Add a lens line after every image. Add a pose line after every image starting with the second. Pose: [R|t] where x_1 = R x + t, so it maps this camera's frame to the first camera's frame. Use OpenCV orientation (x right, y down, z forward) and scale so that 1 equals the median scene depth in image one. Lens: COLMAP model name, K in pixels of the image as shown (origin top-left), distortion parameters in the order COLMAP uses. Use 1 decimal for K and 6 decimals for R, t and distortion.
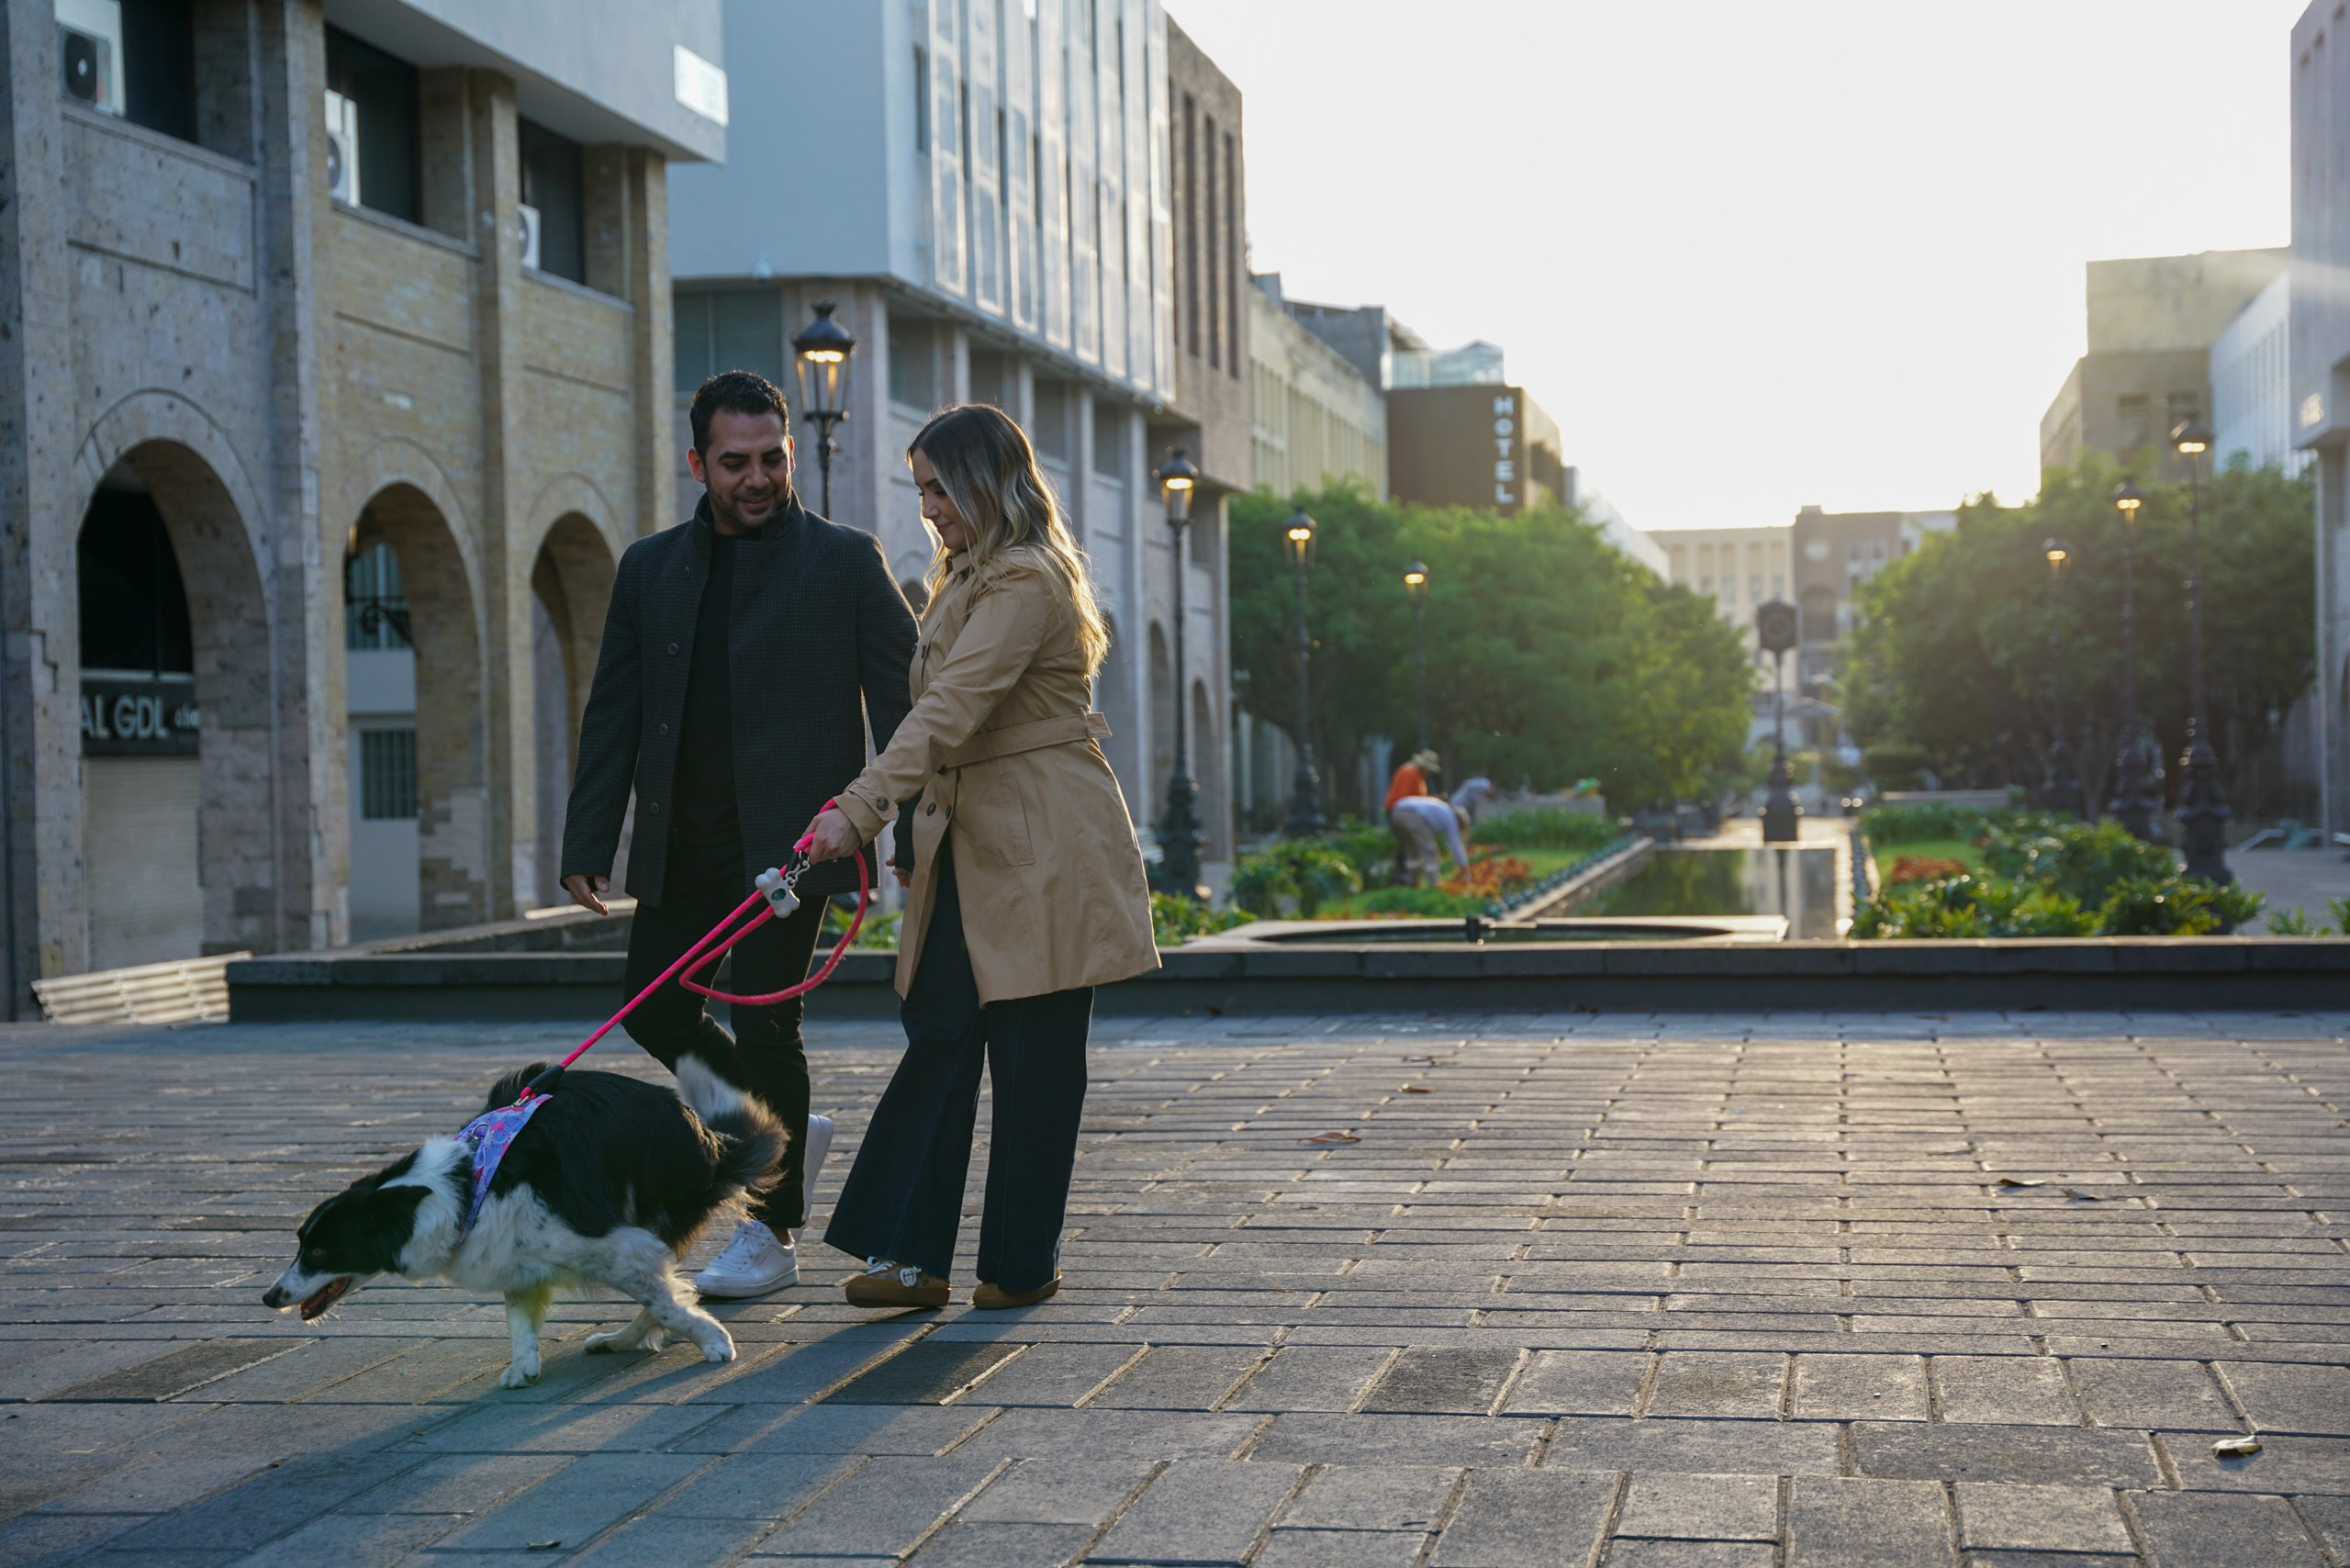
lens RADIAL K [[3639.0, 0, 1175.0], [0, 3639.0, 784.0], [0, 0, 1]] dist [0.080994, 0.678788]
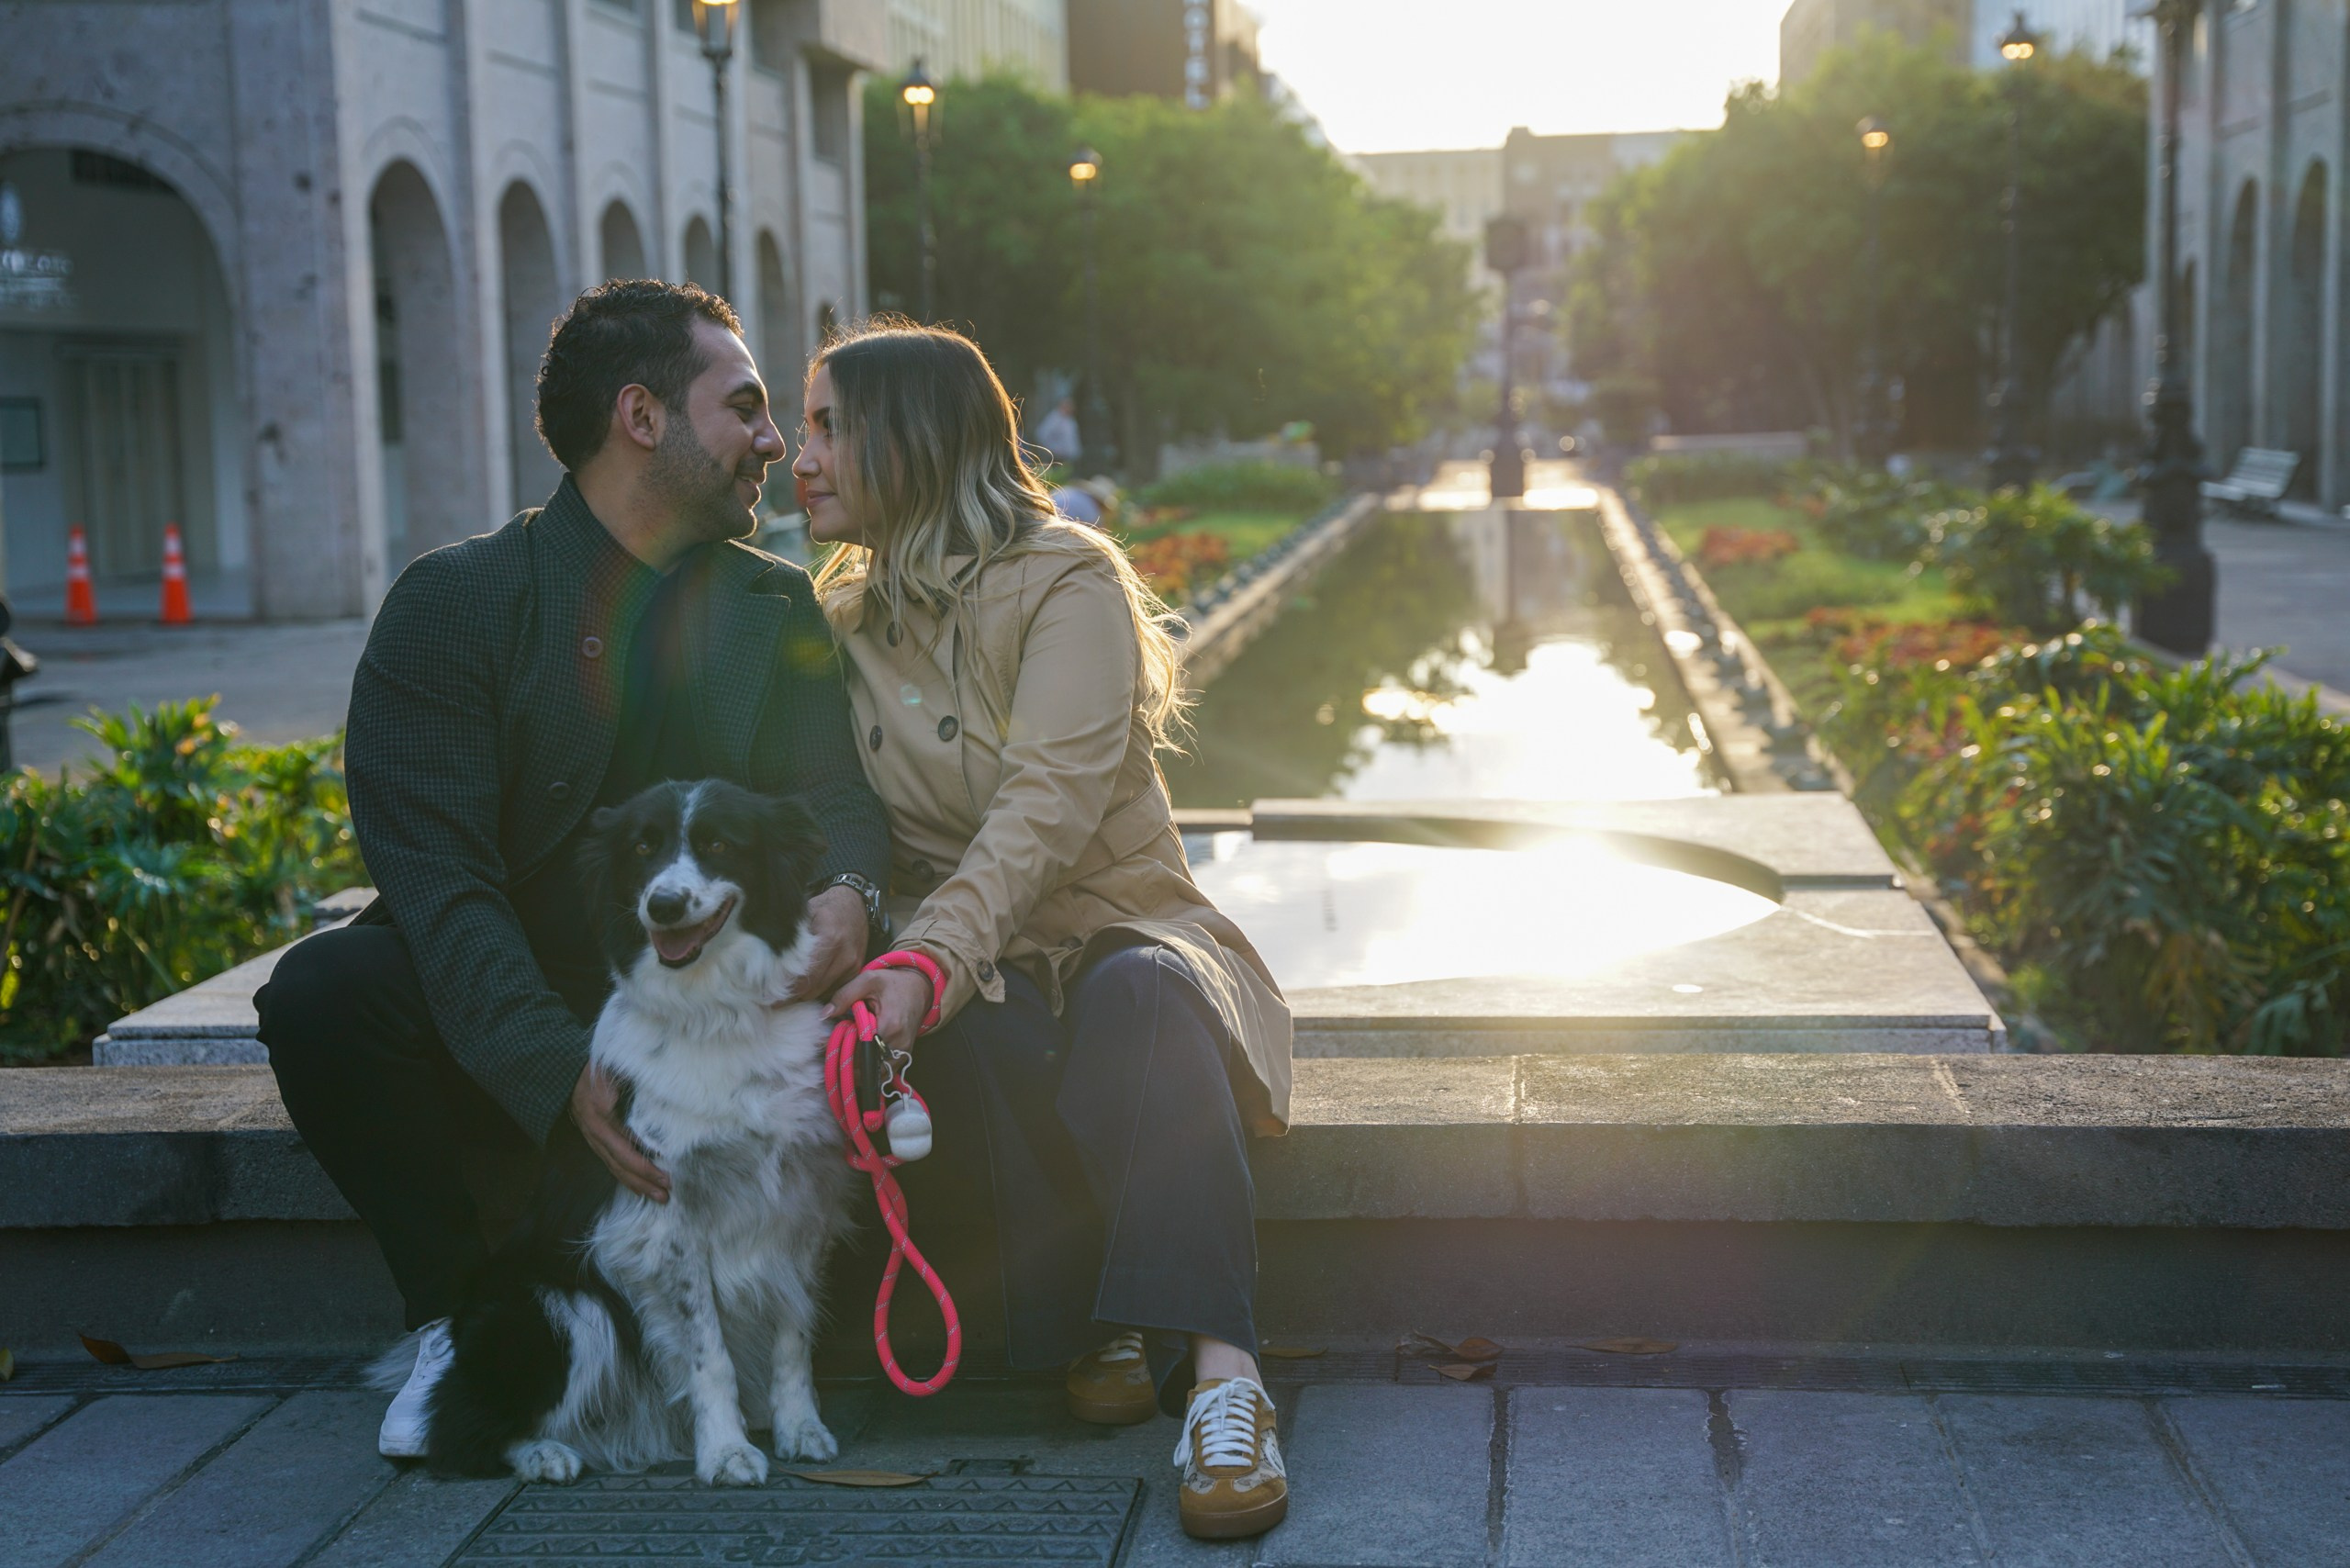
lens RADIAL K [[3753.1, 0, 1175.0], [0, 3753.1, 784.0], [0, 0, 1]] dist [0.195915, -0.061083]
pose [[0.996493, -0.012083, 0.082796, 0.011887], [0.004123, 0.995407, 0.095645, -0.001334], [-0.083571, -0.094969, 0.991966, 0.124036]]
